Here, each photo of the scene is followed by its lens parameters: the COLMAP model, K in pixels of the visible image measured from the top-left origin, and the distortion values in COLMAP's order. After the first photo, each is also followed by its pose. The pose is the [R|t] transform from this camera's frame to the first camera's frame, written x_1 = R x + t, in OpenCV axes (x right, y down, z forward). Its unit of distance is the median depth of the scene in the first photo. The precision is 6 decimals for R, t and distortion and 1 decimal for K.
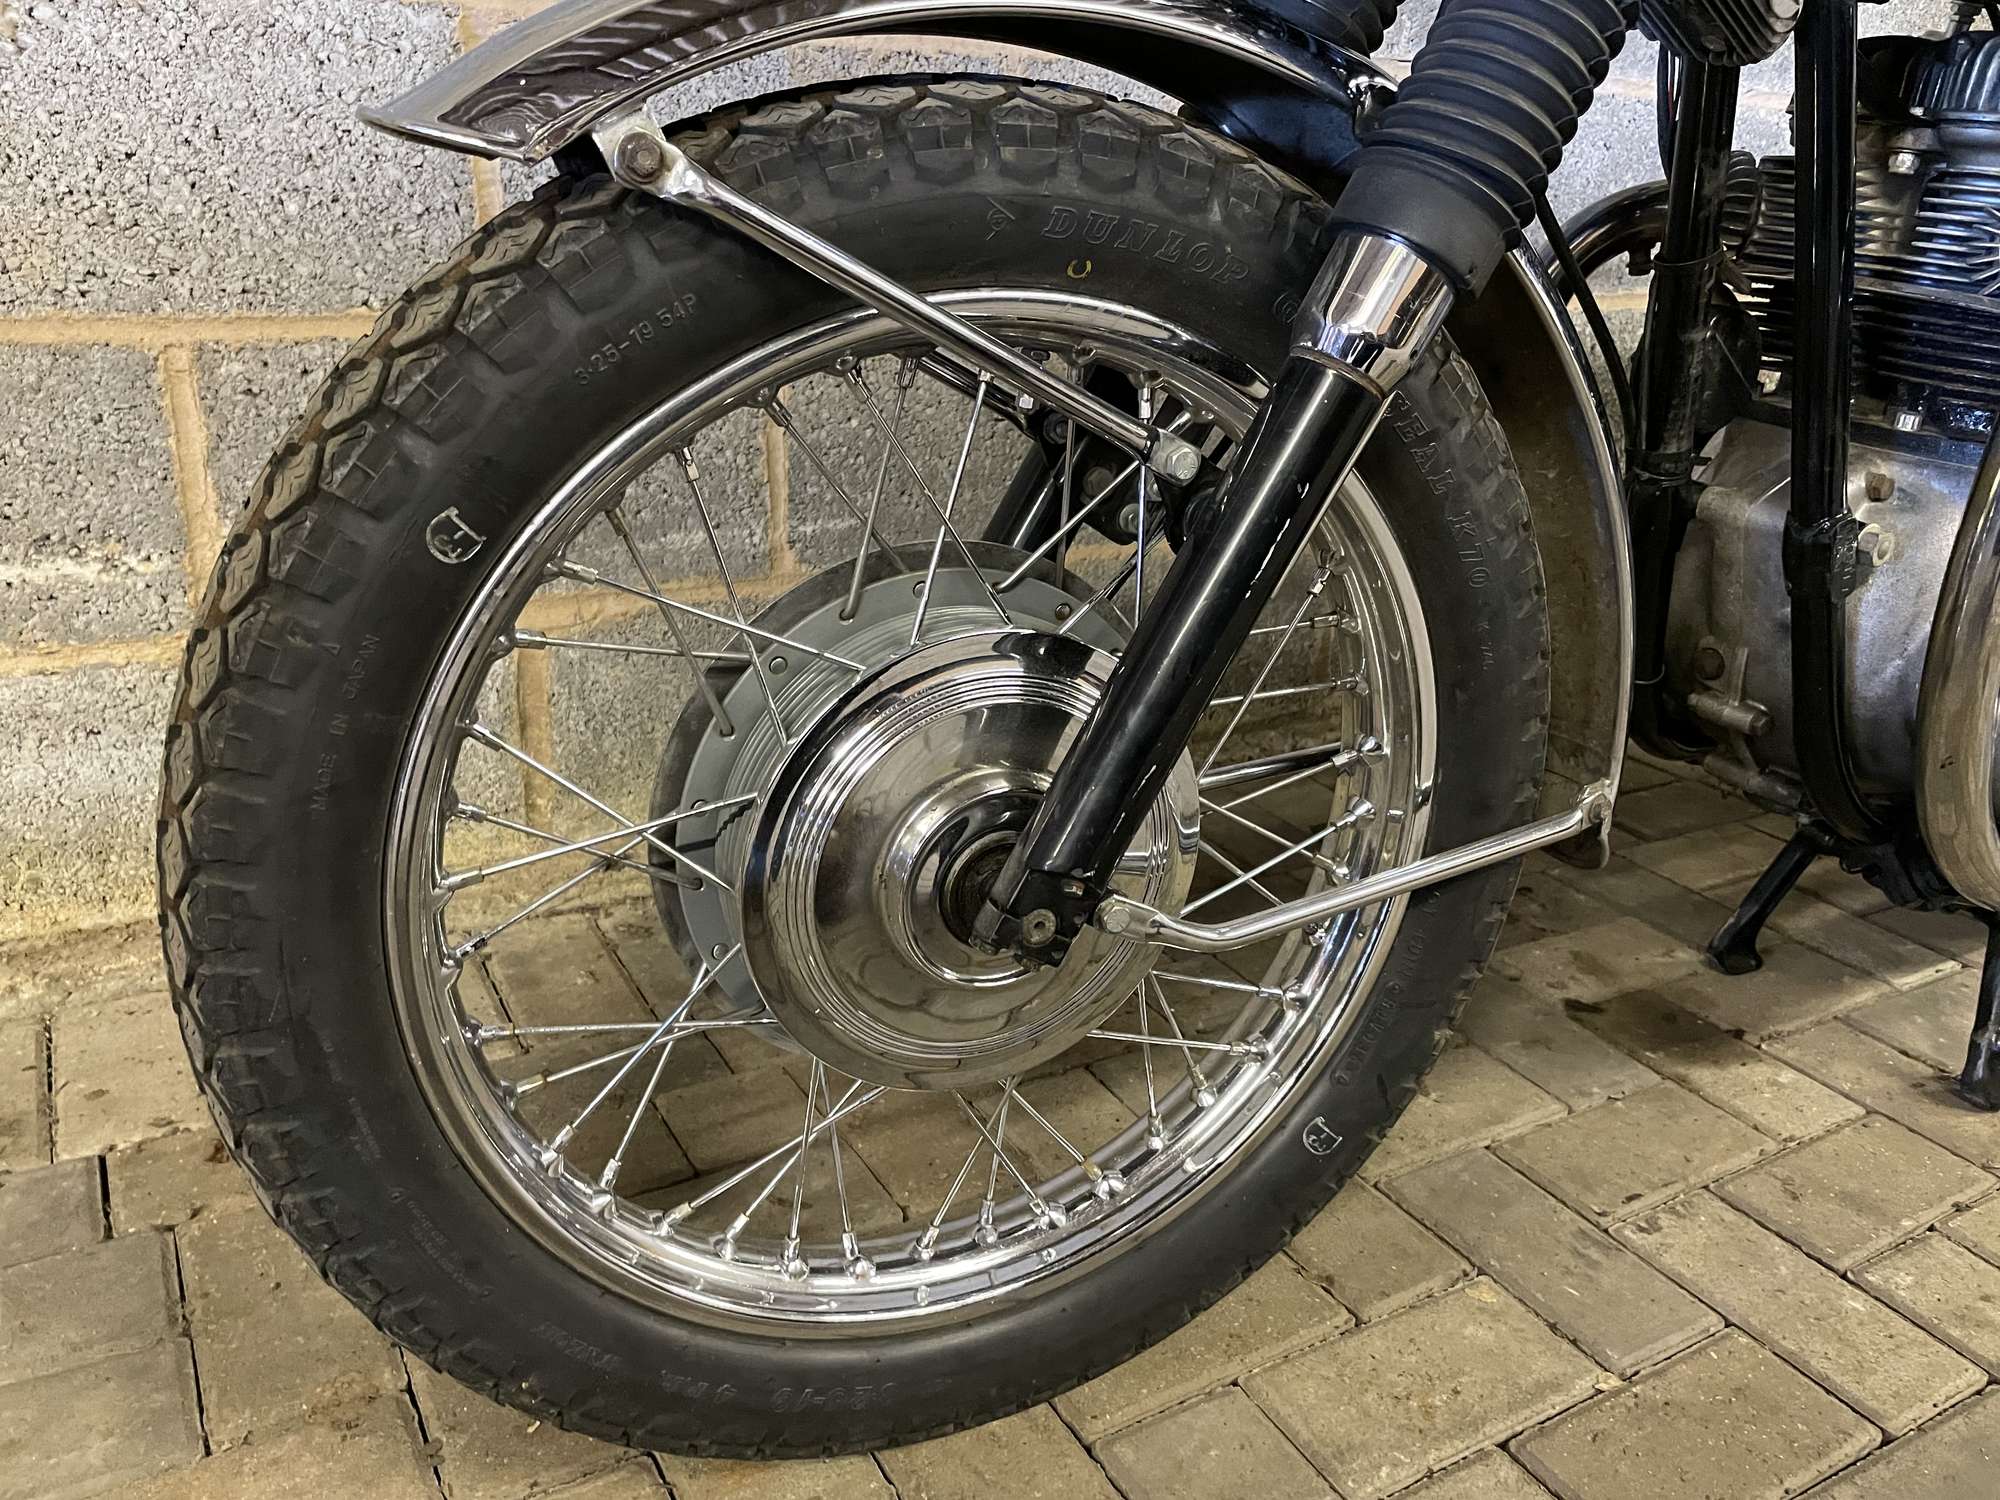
lens RADIAL K [[1533.6, 0, 988.9], [0, 1533.6, 758.3], [0, 0, 1]] dist [0.085381, -0.126915]
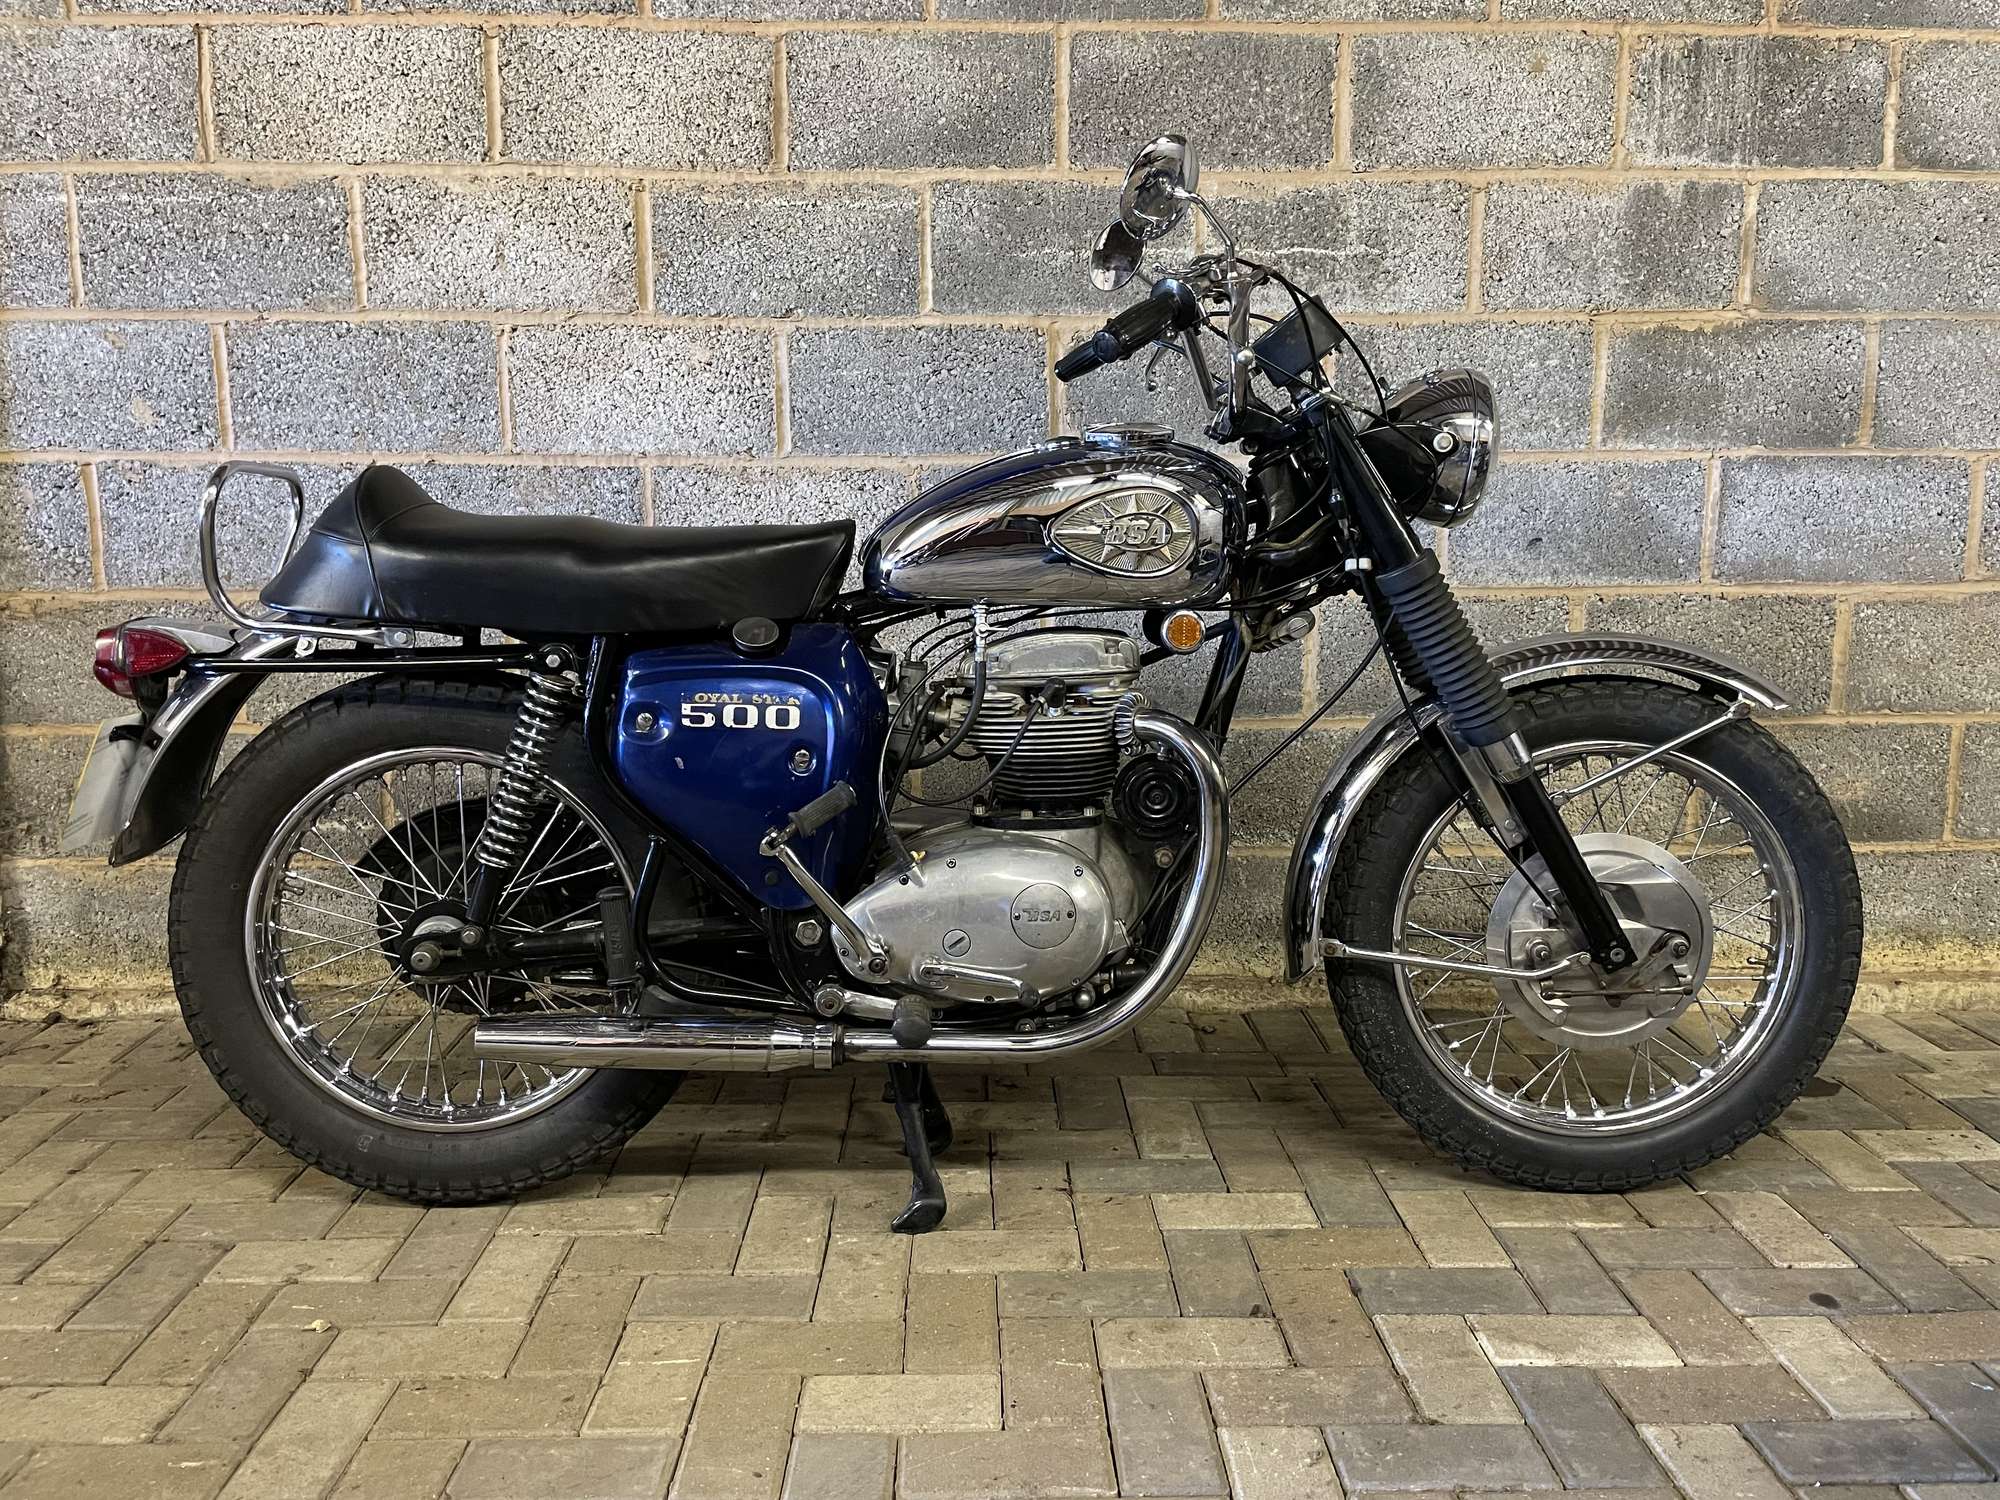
lens RADIAL K [[1533.6, 0, 1001.0], [0, 1533.6, 736.3], [0, 0, 1]] dist [0.085381, -0.126915]
pose [[0.875958, 0.026961, -0.481634, 1.448826], [-0.140918, 0.969187, -0.202037, 0.083300], [0.461346, 0.244847, 0.852766, -0.600952]]
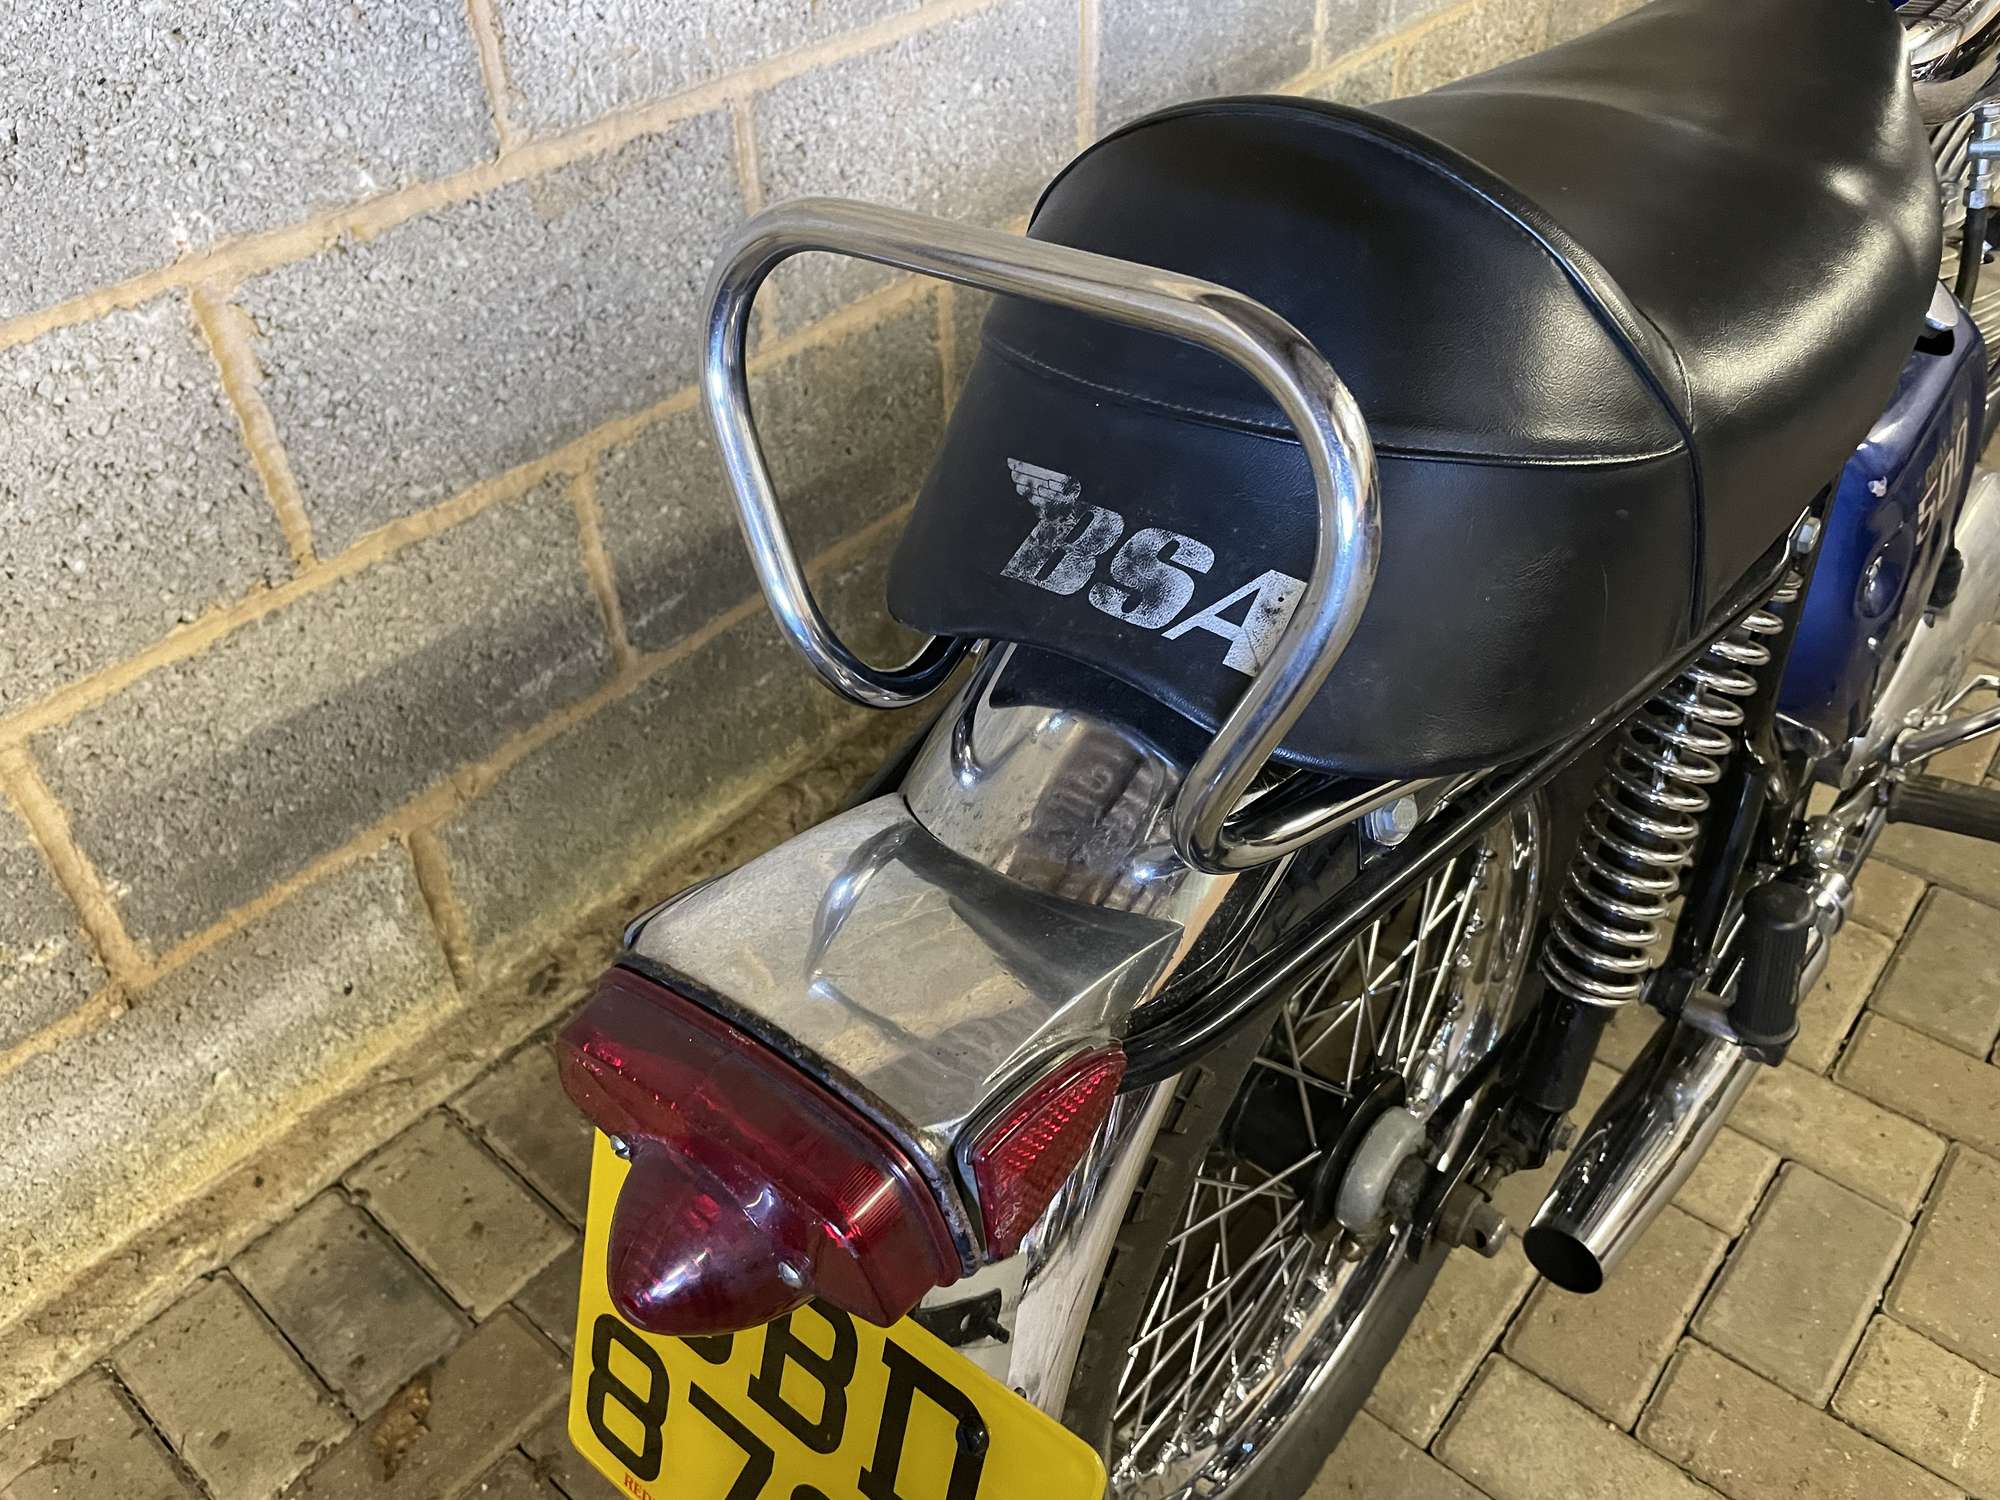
lens RADIAL K [[1533.6, 0, 987.4], [0, 1533.6, 747.0], [0, 0, 1]] dist [0.085381, -0.126915]
pose [[0.938422, -0.274605, 0.209657, -0.172839], [0.198373, 0.925105, 0.323772, -0.434177], [-0.282864, -0.262245, 0.922614, 0.008946]]
